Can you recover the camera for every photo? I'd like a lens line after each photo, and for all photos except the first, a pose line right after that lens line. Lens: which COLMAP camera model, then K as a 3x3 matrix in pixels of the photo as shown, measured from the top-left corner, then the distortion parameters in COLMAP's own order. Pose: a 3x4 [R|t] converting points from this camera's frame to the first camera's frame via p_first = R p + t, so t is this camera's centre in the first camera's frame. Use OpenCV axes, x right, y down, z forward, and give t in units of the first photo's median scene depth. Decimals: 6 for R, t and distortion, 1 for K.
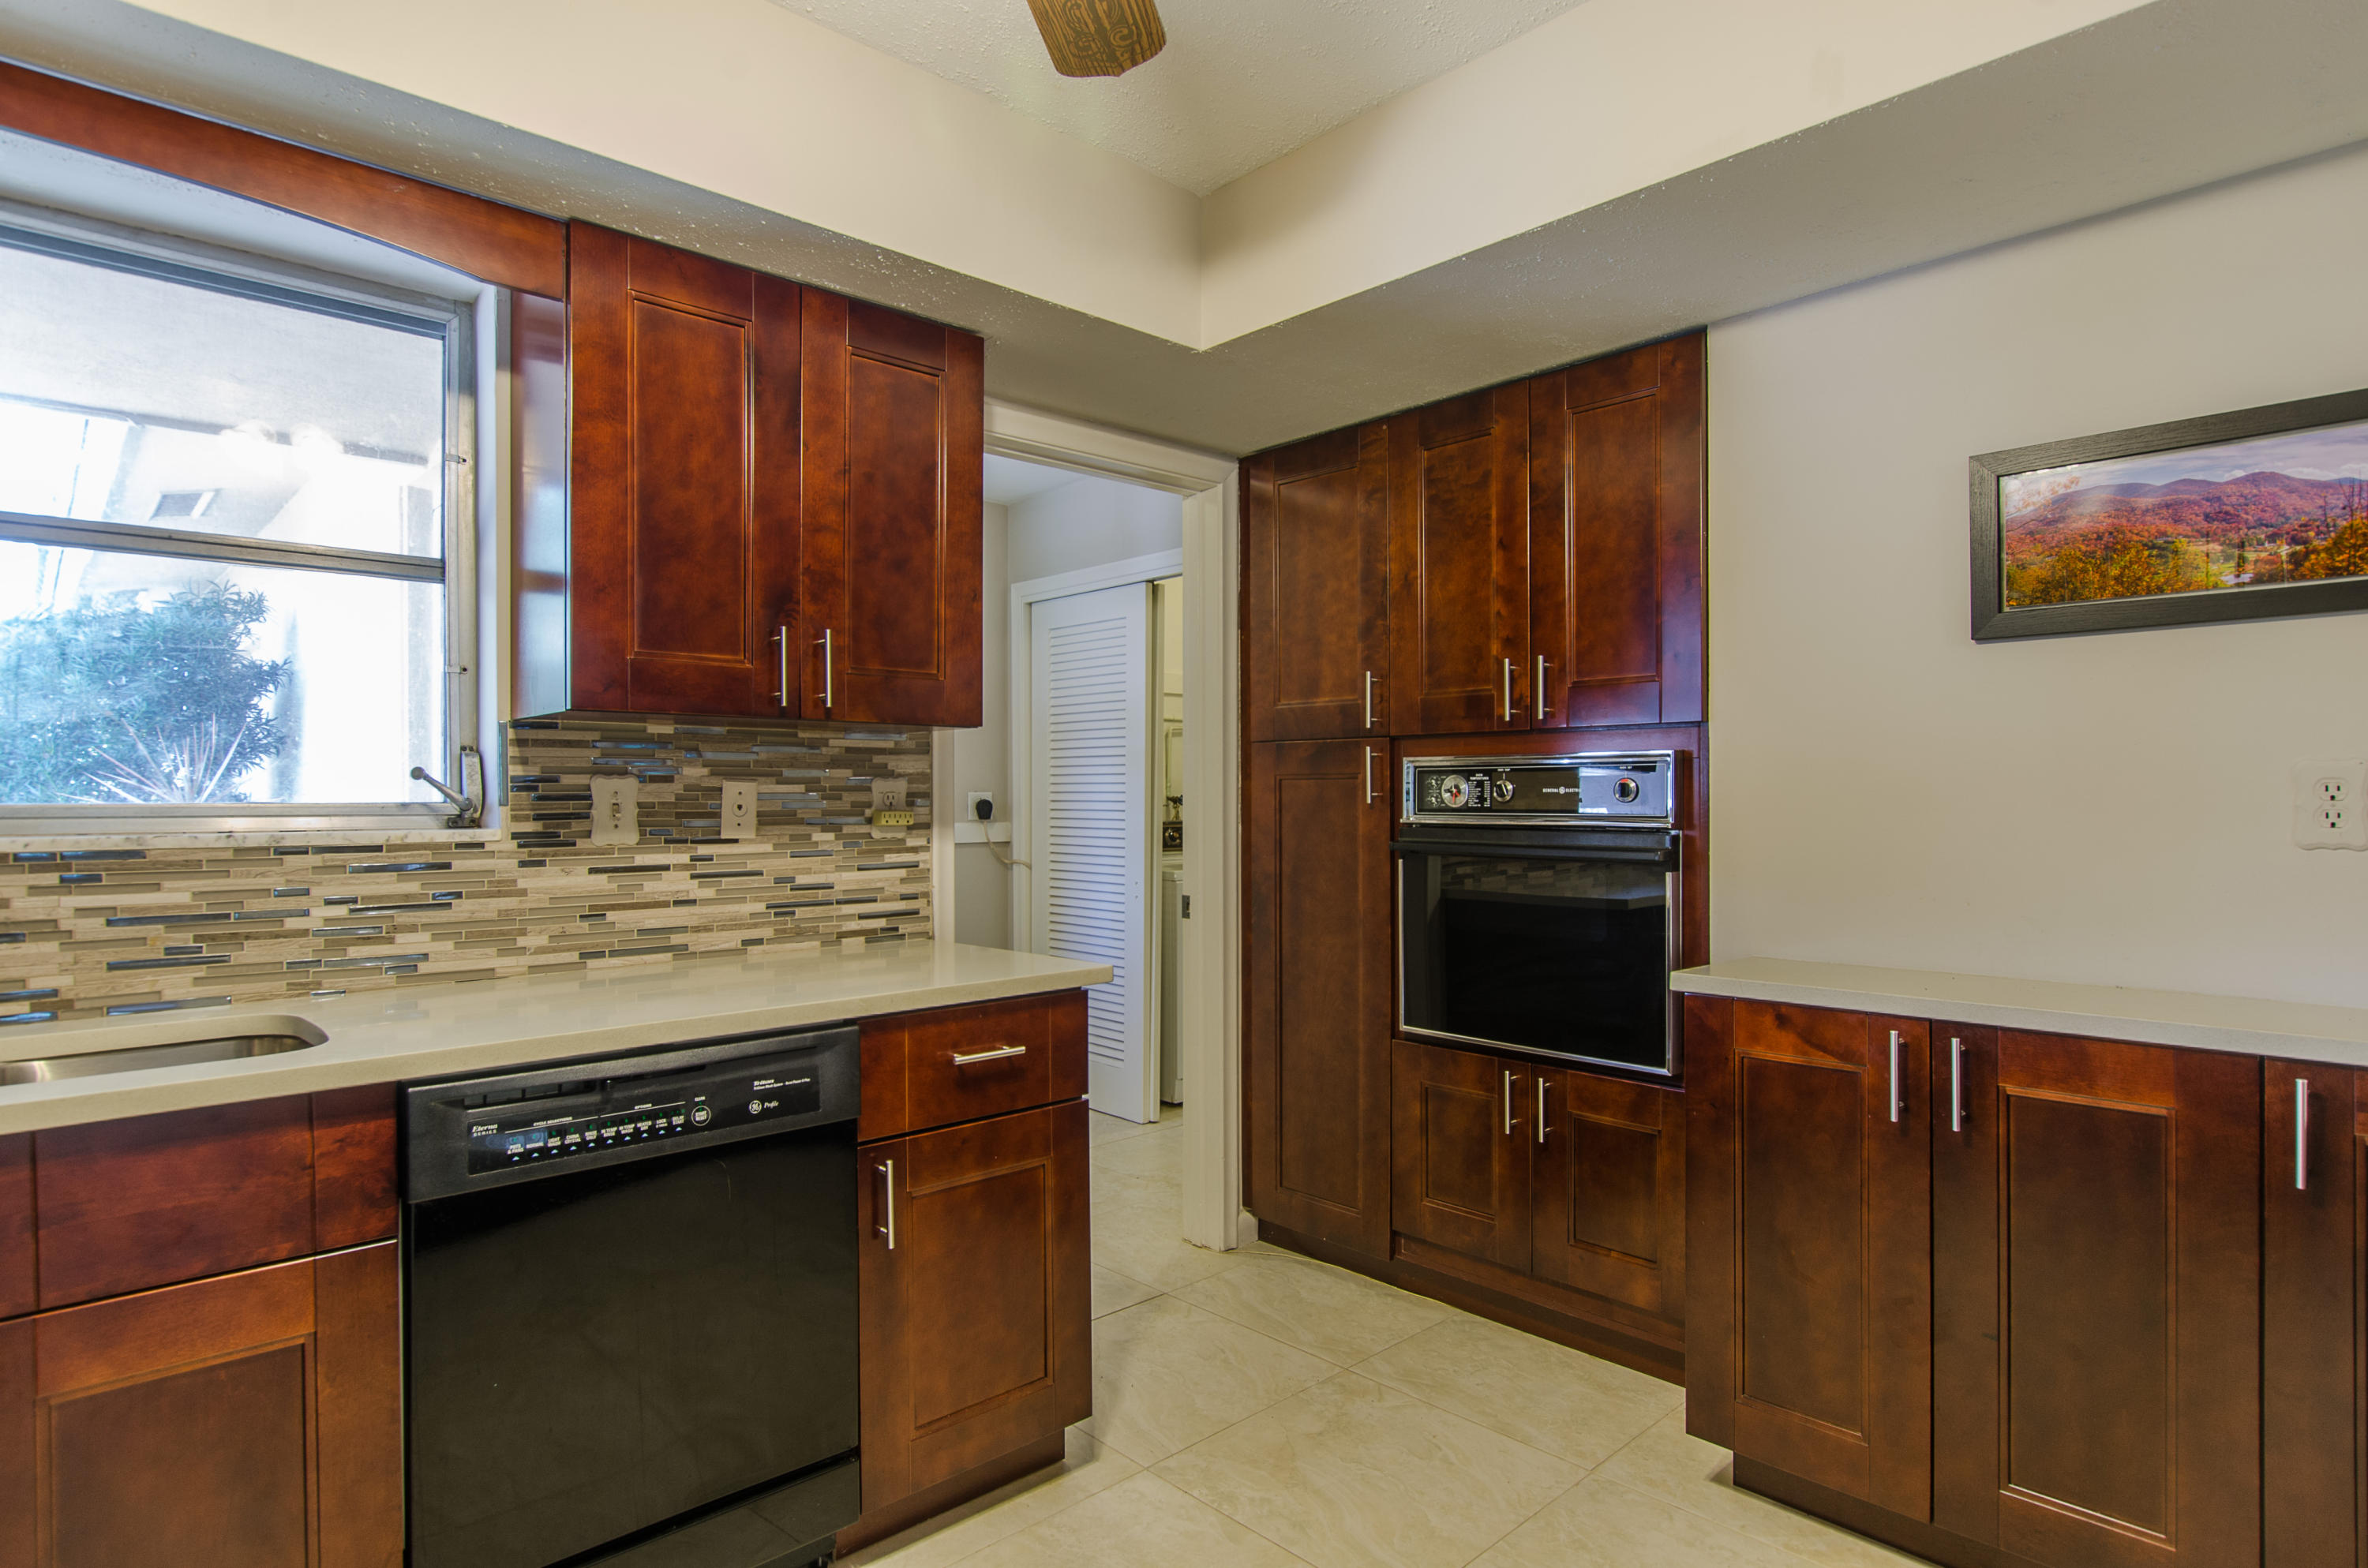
lens RADIAL K [[1268.8, 0, 1175.6], [0, 1268.8, 795.2], [0, 0, 1]] dist [-0.001401, -0.002321]
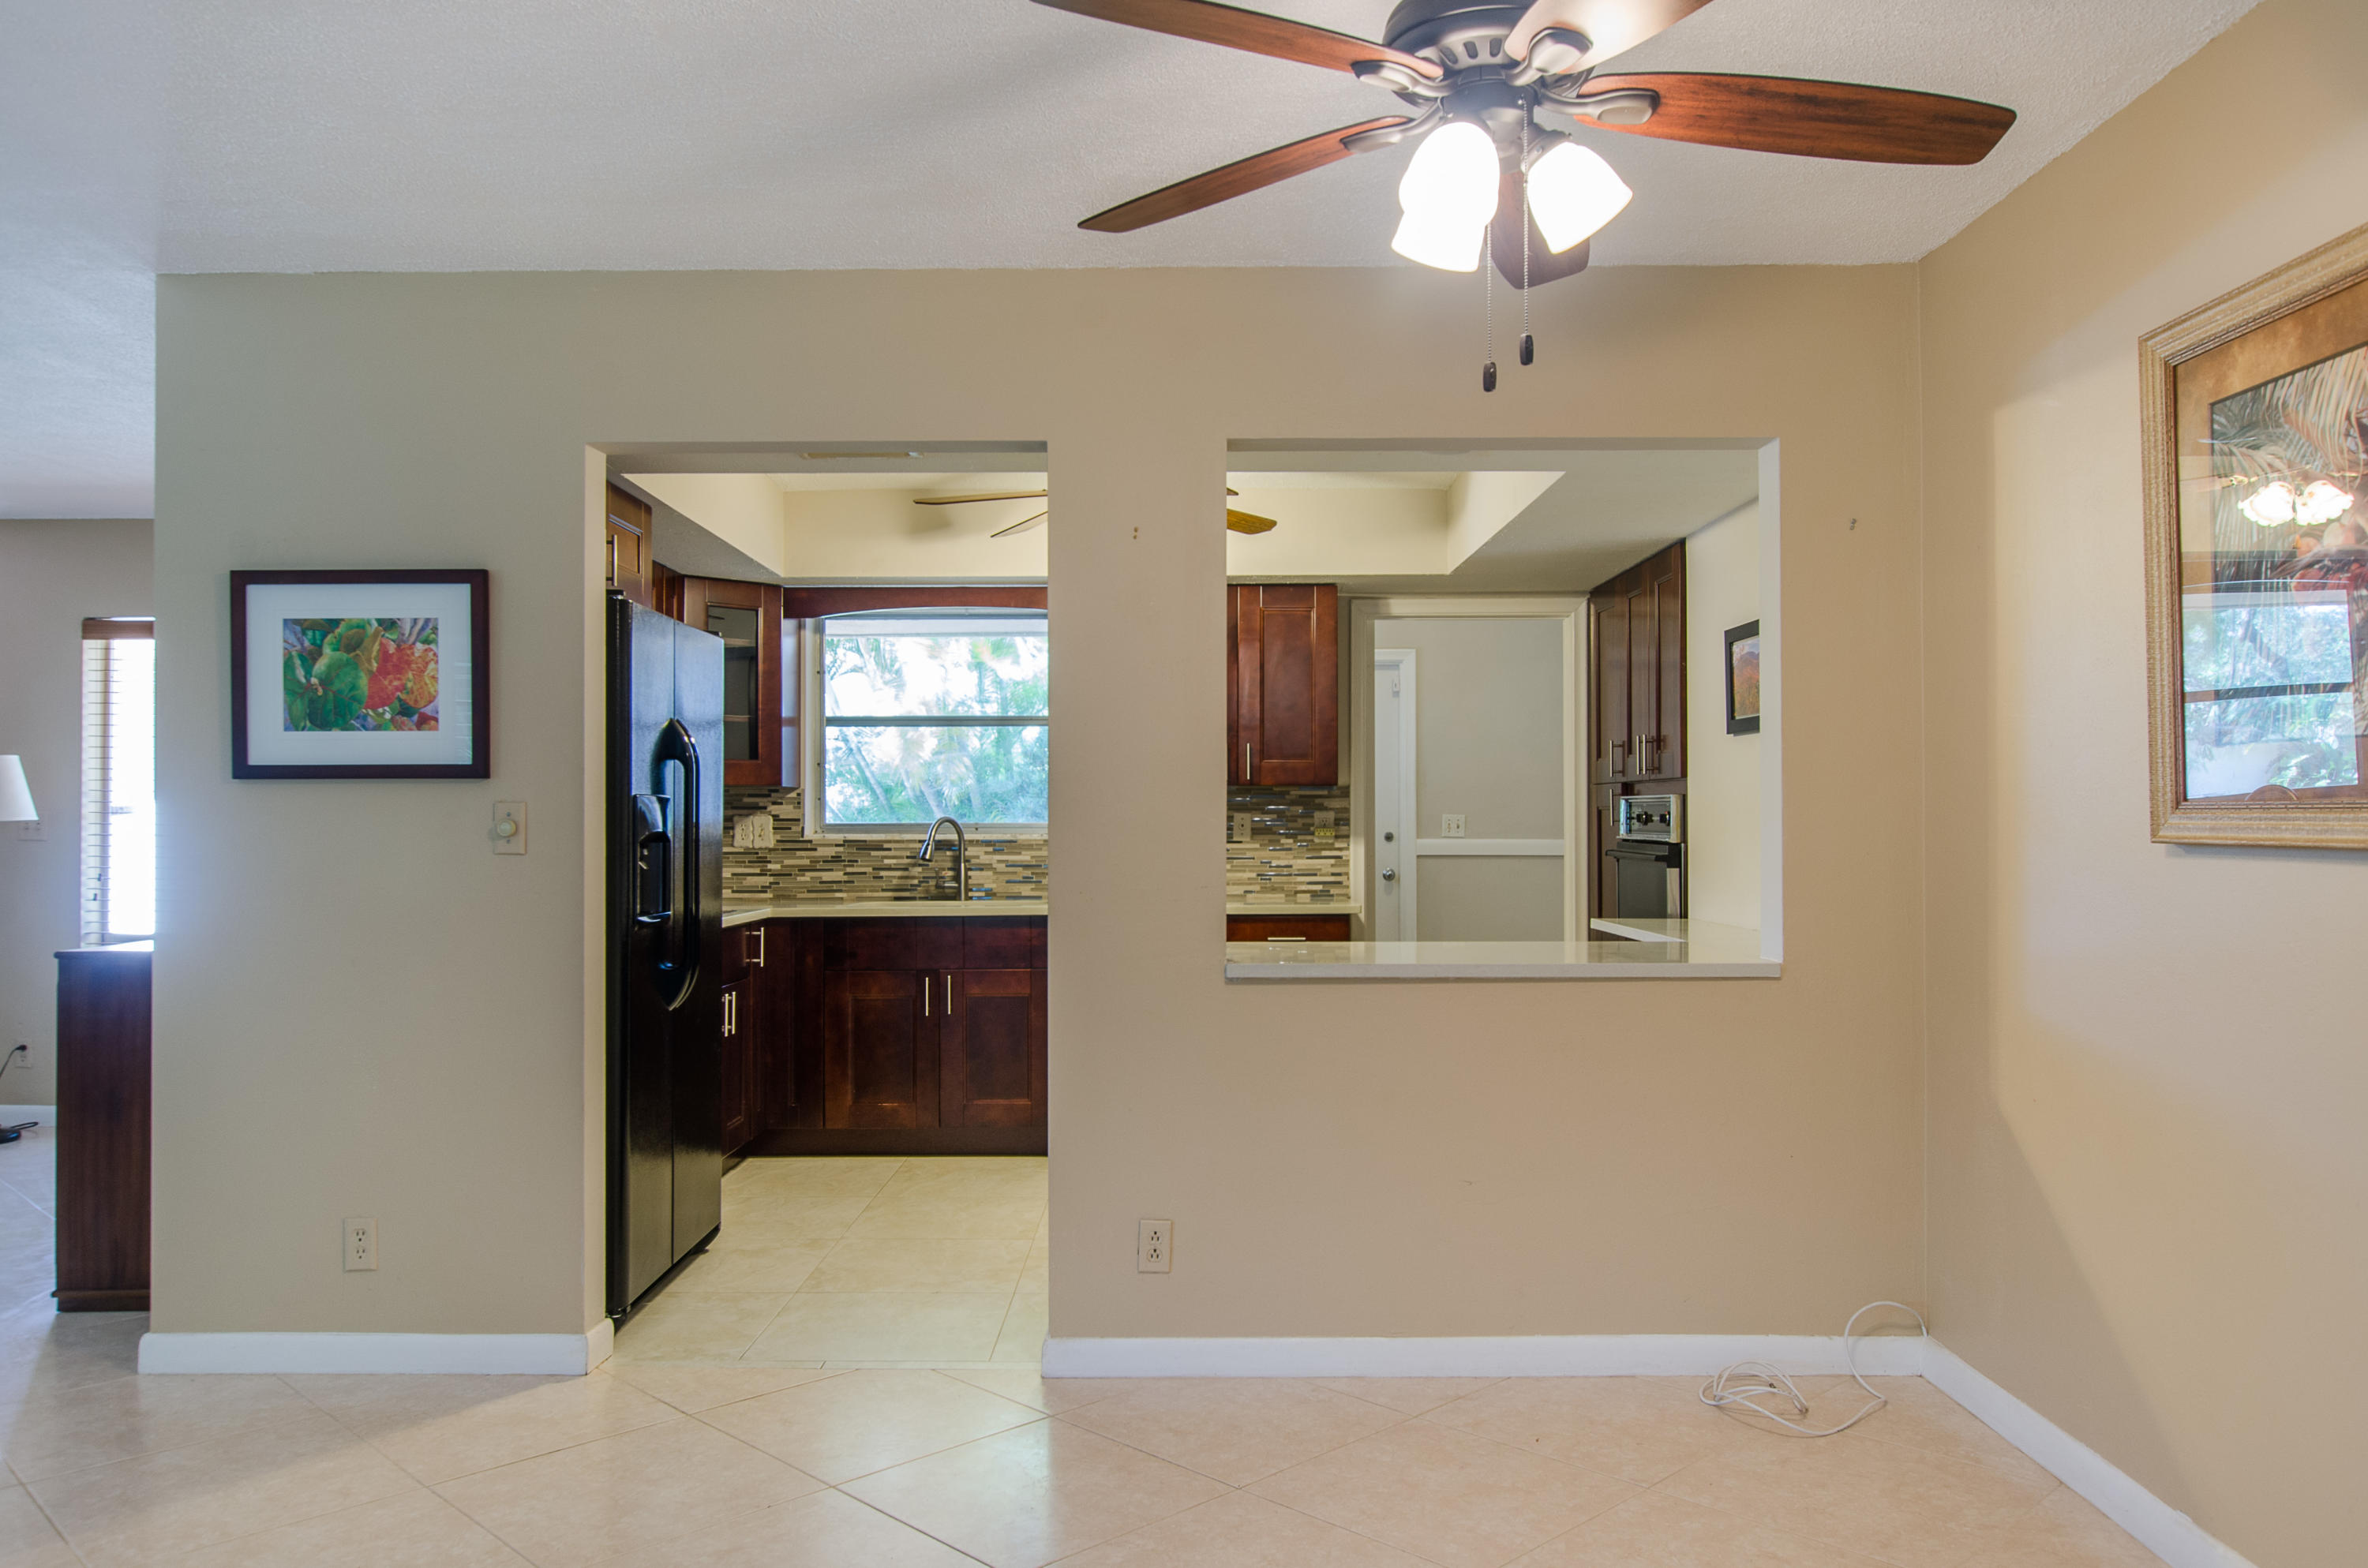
lens RADIAL K [[1700.9, 0, 1176.2], [0, 1700.9, 794.9], [0, 0, 1]] dist [-0.001165, -0.001680]
pose [[0.730263, -0.005905, -0.683141, 1.593908], [-0.000693, 0.999956, -0.009384, -0.015608], [0.683166, 0.007327, 0.730226, -1.182409]]
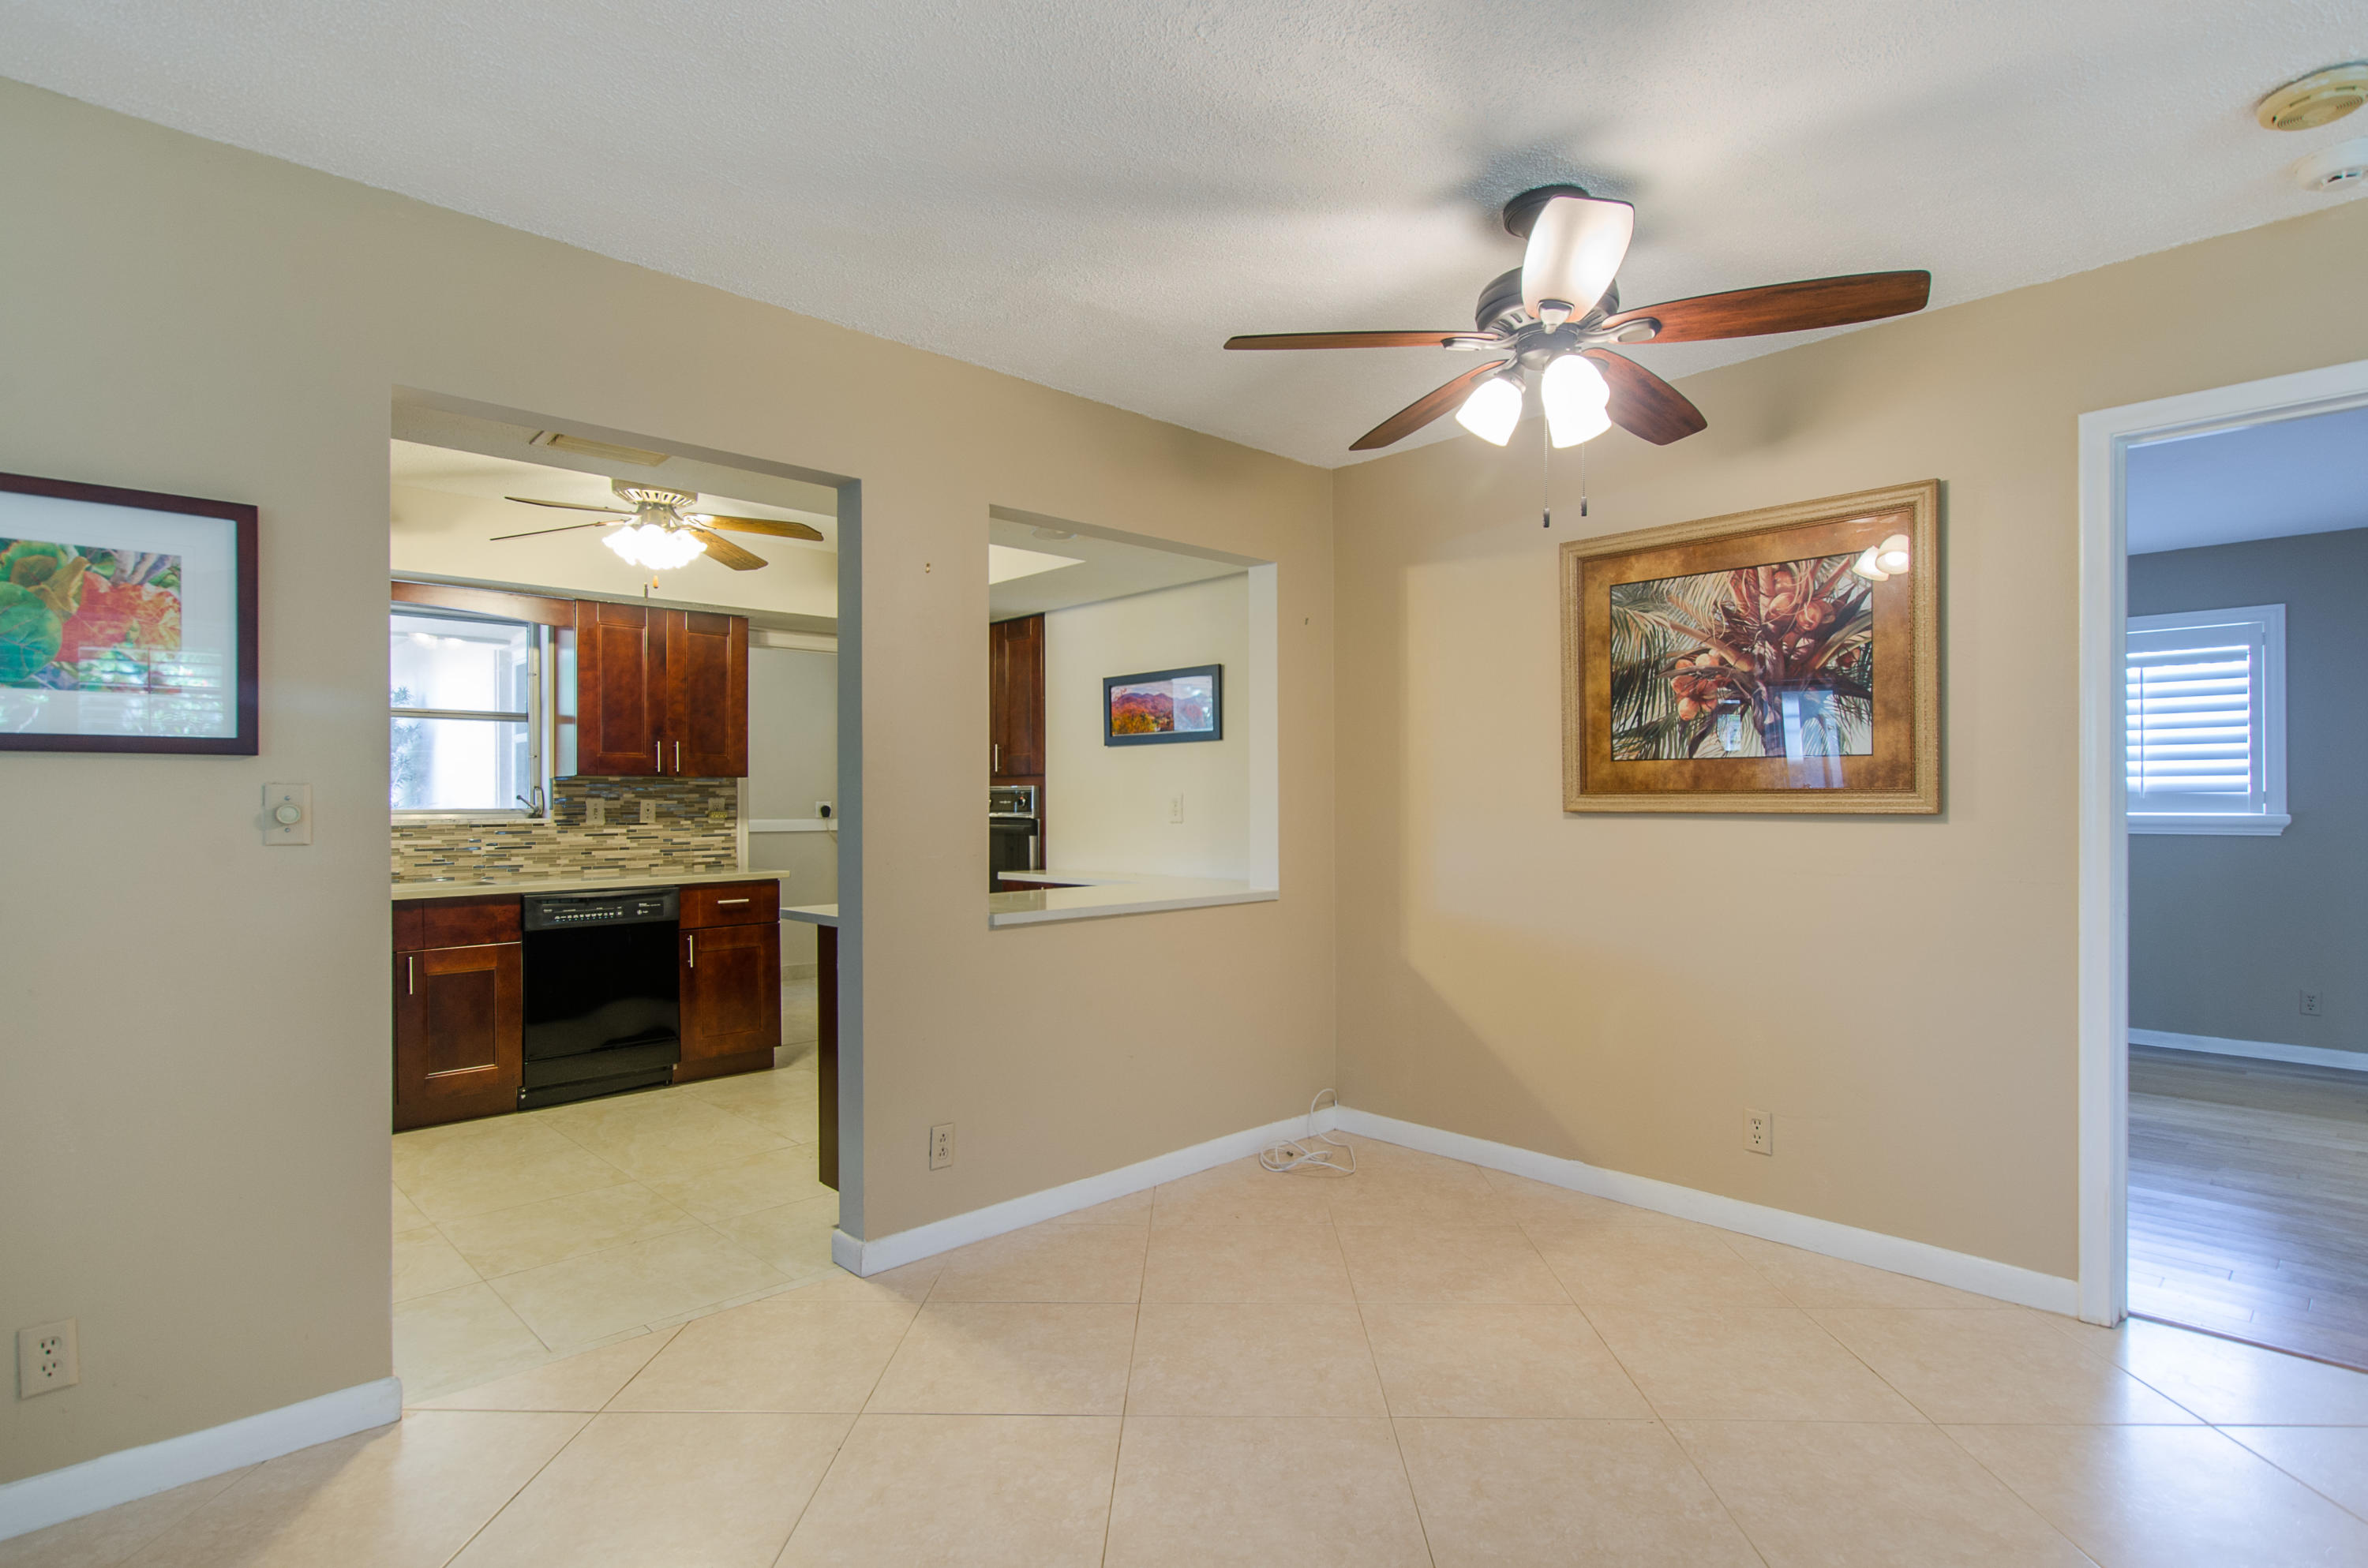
lens RADIAL K [[1175.9, 0, 1184.2], [0, 1175.9, 796.4], [0, 0, 1]] dist [-0.000269, -0.000695]
pose [[0.999830, -0.001457, 0.018406, 0.710319], [0.001513, 0.999994, -0.003050, -0.009121], [-0.018402, 0.003077, 0.999826, -1.409042]]
